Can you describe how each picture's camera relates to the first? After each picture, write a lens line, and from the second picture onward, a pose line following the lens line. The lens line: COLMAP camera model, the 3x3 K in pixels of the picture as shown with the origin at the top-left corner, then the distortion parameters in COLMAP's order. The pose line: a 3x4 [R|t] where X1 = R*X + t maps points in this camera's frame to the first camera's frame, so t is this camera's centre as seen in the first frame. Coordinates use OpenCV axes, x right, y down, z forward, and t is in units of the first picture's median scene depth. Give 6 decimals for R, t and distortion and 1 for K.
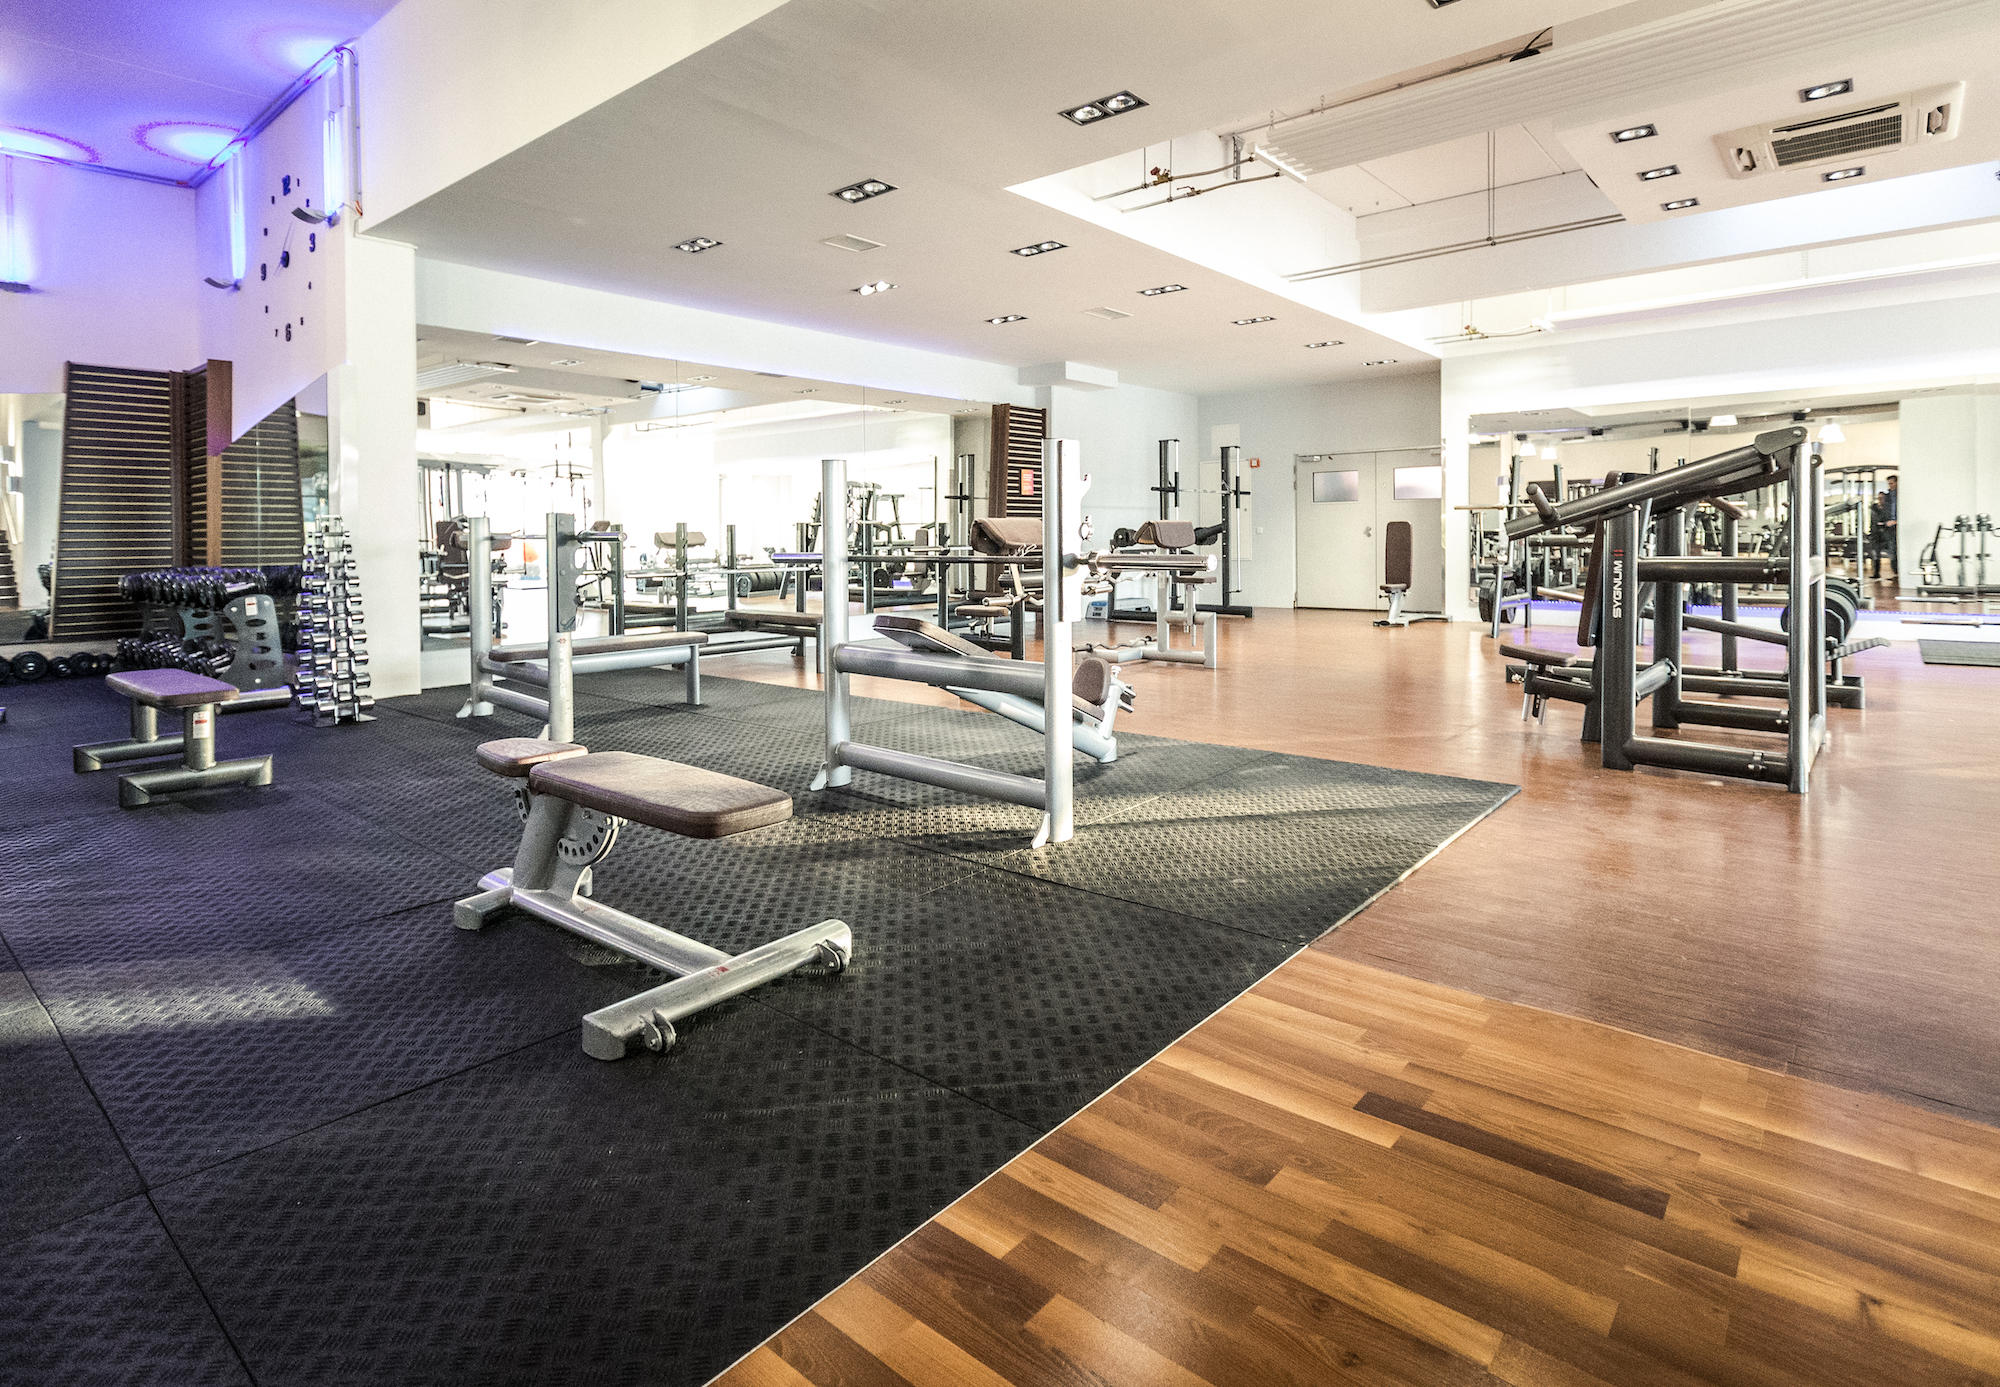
lens RADIAL K [[955.7, 0, 993.9], [0, 955.7, 556.1], [0, 0, 1]] dist [0.016637, 0.000025]
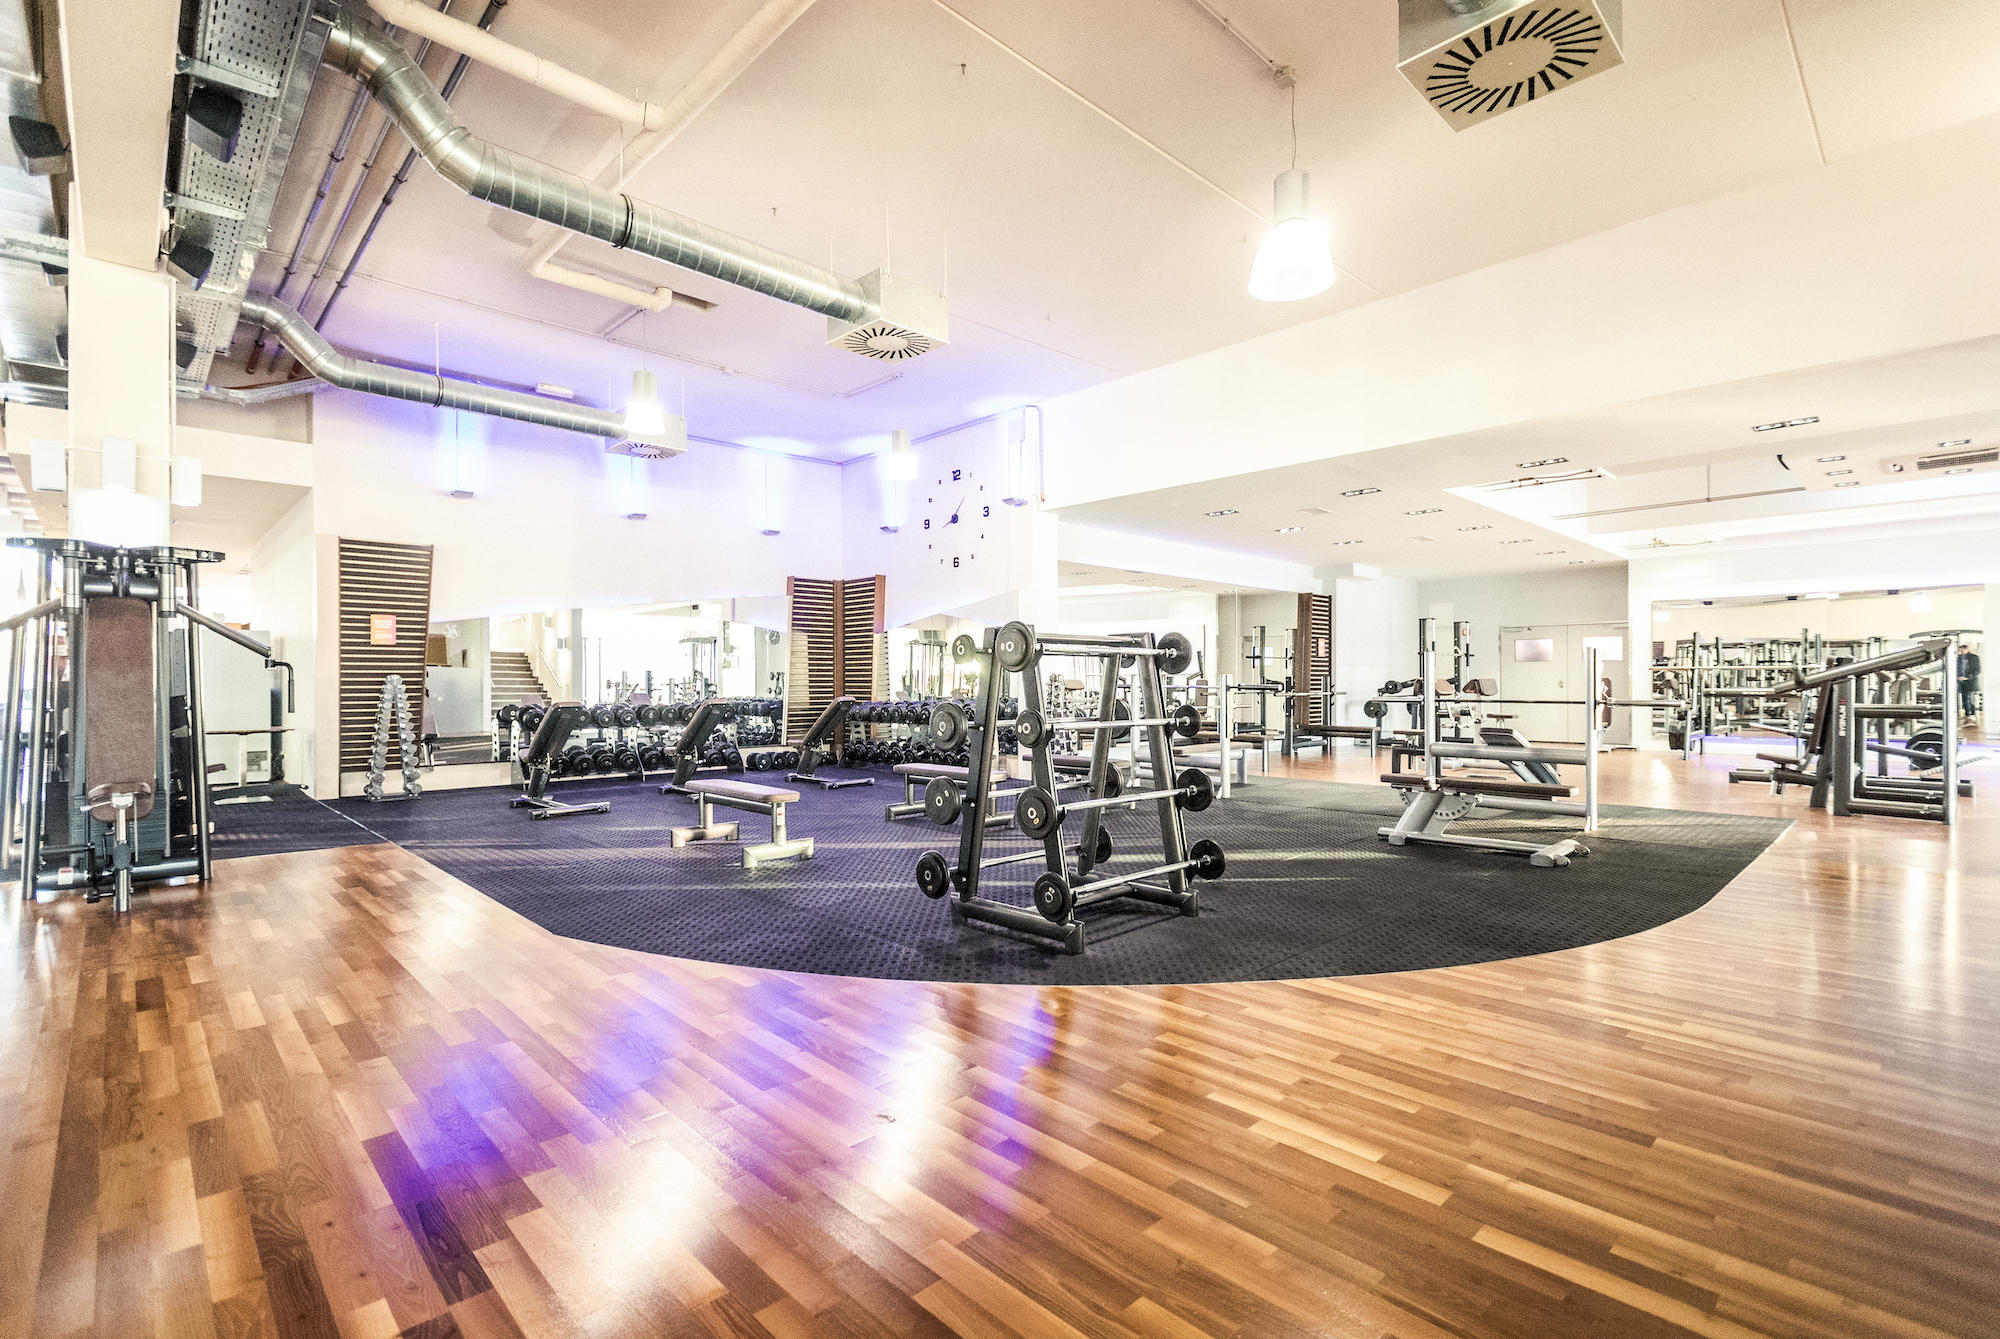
lens RADIAL K [[913.0, 0, 972.7], [0, 913.0, 682.6], [0, 0, 1]] dist [0.022476, -0.009004]
pose [[0.997730, 0.010048, -0.066587, -0.390727], [-0.011246, 0.999781, -0.017648, 0.004364], [0.066395, 0.018356, 0.997625, -0.386284]]
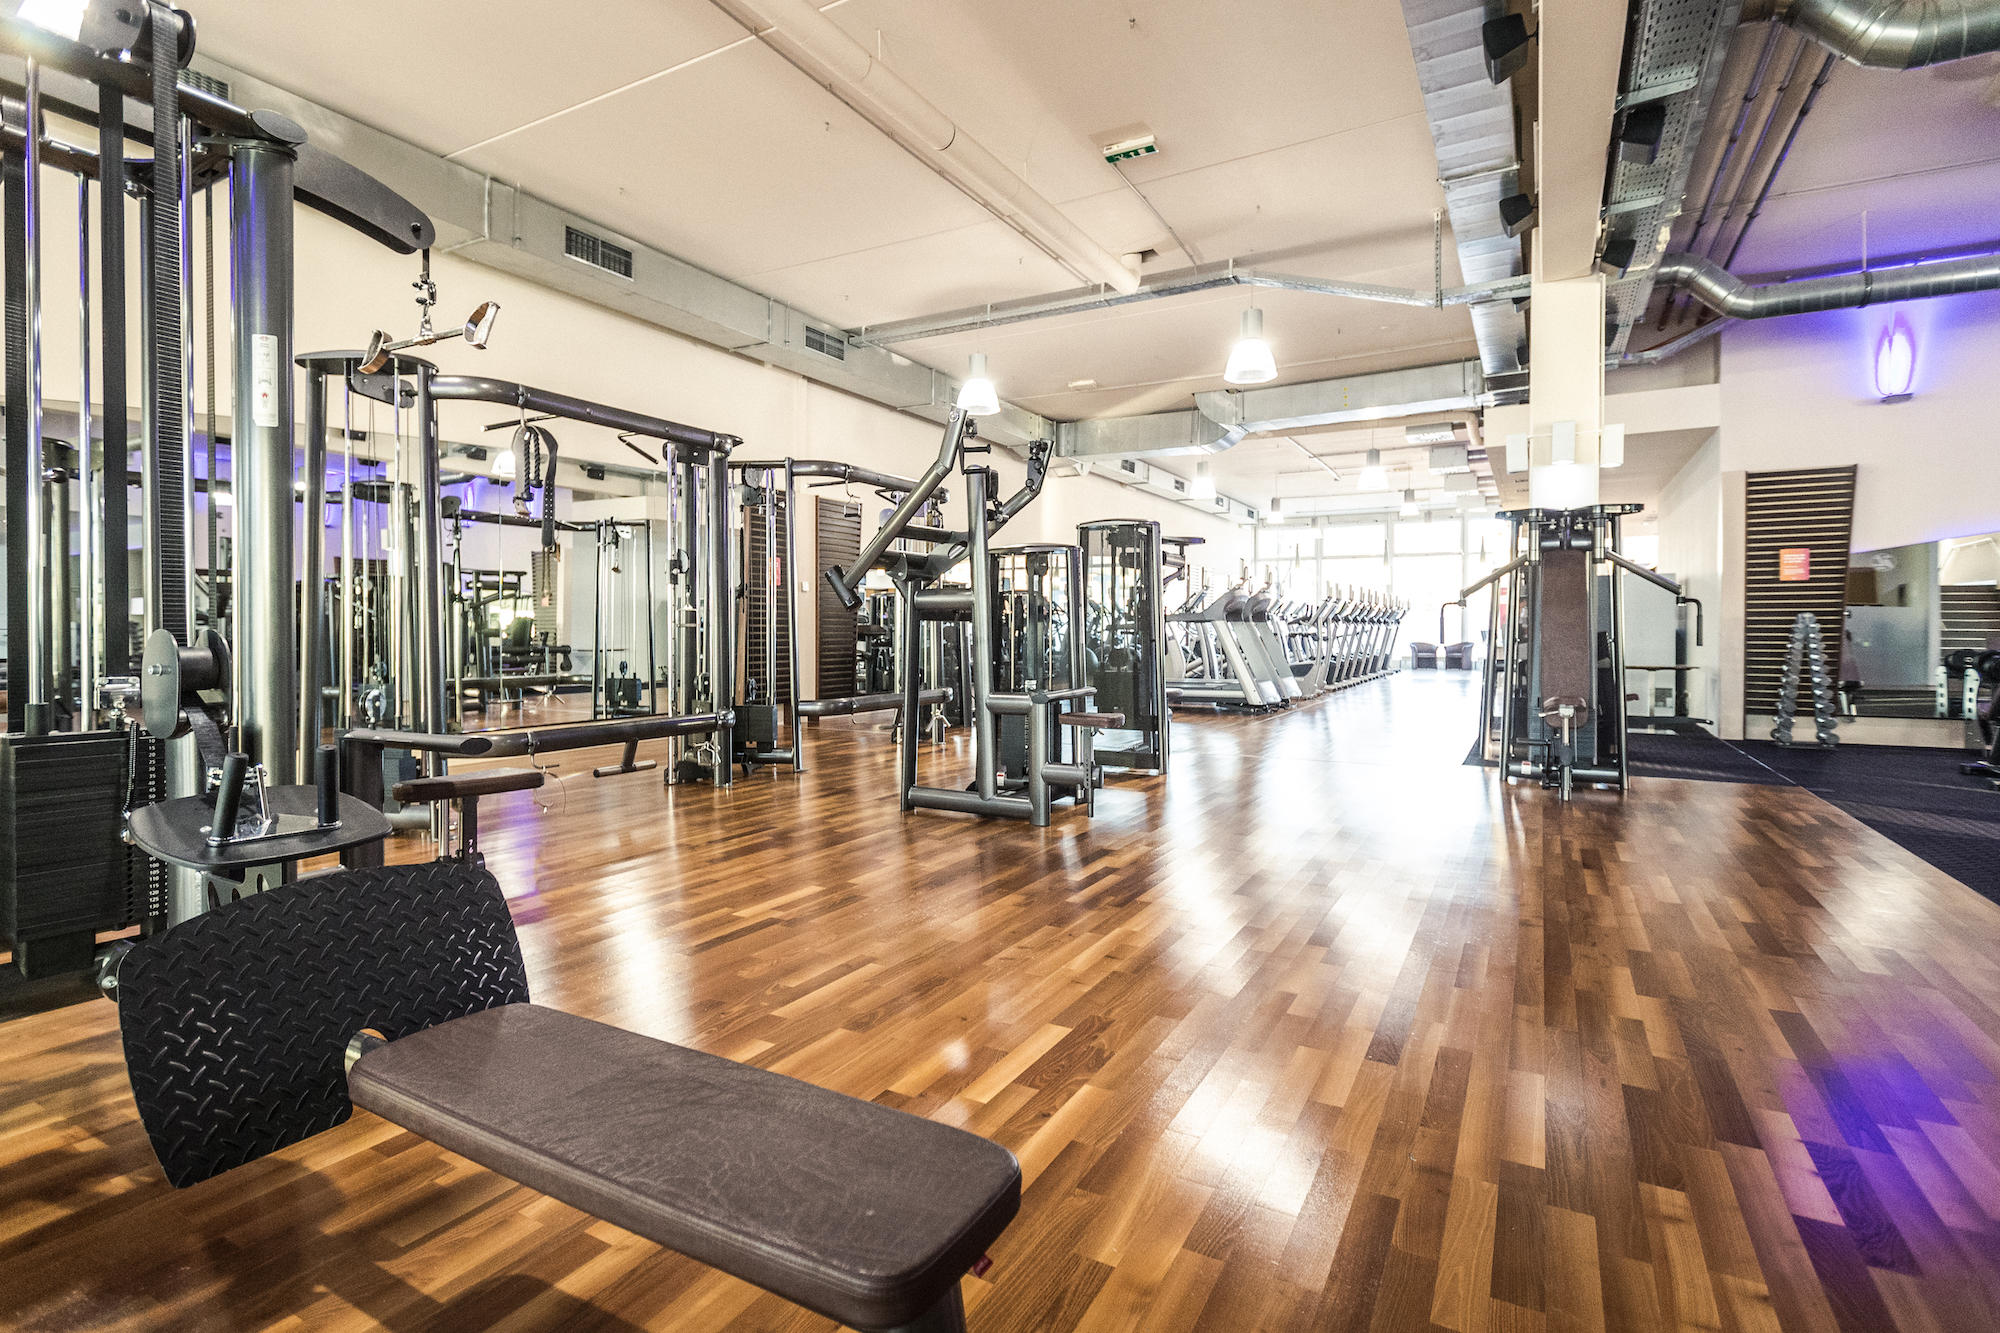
lens RADIAL K [[961.4, 0, 990.7], [0, 961.4, 642.4], [0, 0, 1]] dist [0.004856, -0.004736]
pose [[0.236583, 0.023499, -0.971327, -0.332766], [-0.019556, 0.999620, 0.019420, 0.013870], [0.971414, 0.014400, 0.236953, -0.463082]]
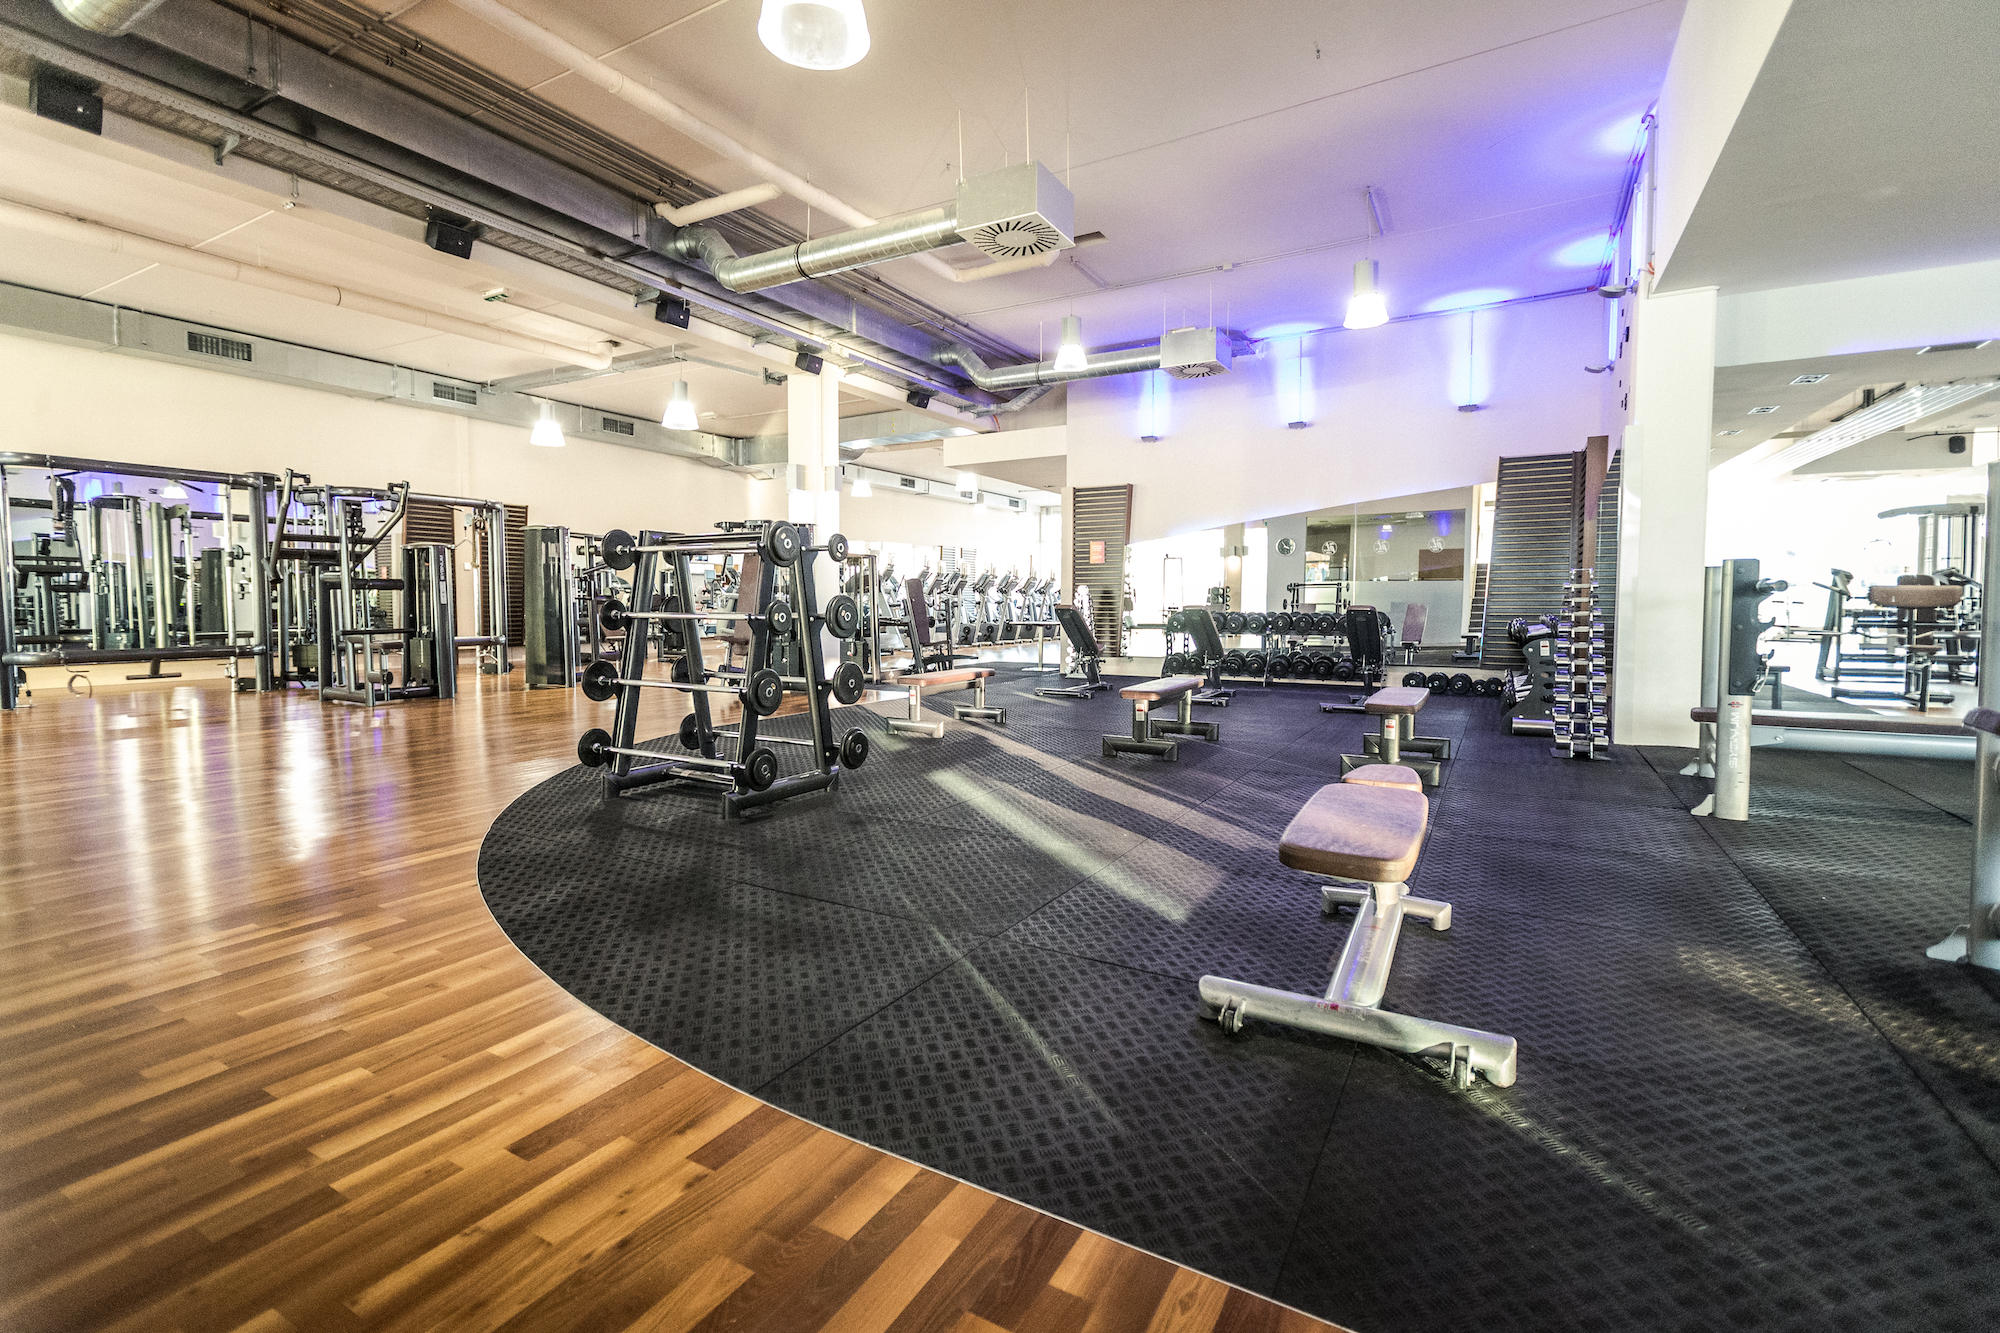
lens RADIAL K [[883.9, 0, 1000.7], [0, 883.9, 653.8], [0, 0, 1]] dist [0.000873, -0.000648]
pose [[0.236463, 0.069201, -0.969173, 0.252967], [-0.021003, 0.997592, 0.066105, 0.003253], [0.971413, 0.004724, 0.237347, 0.218003]]
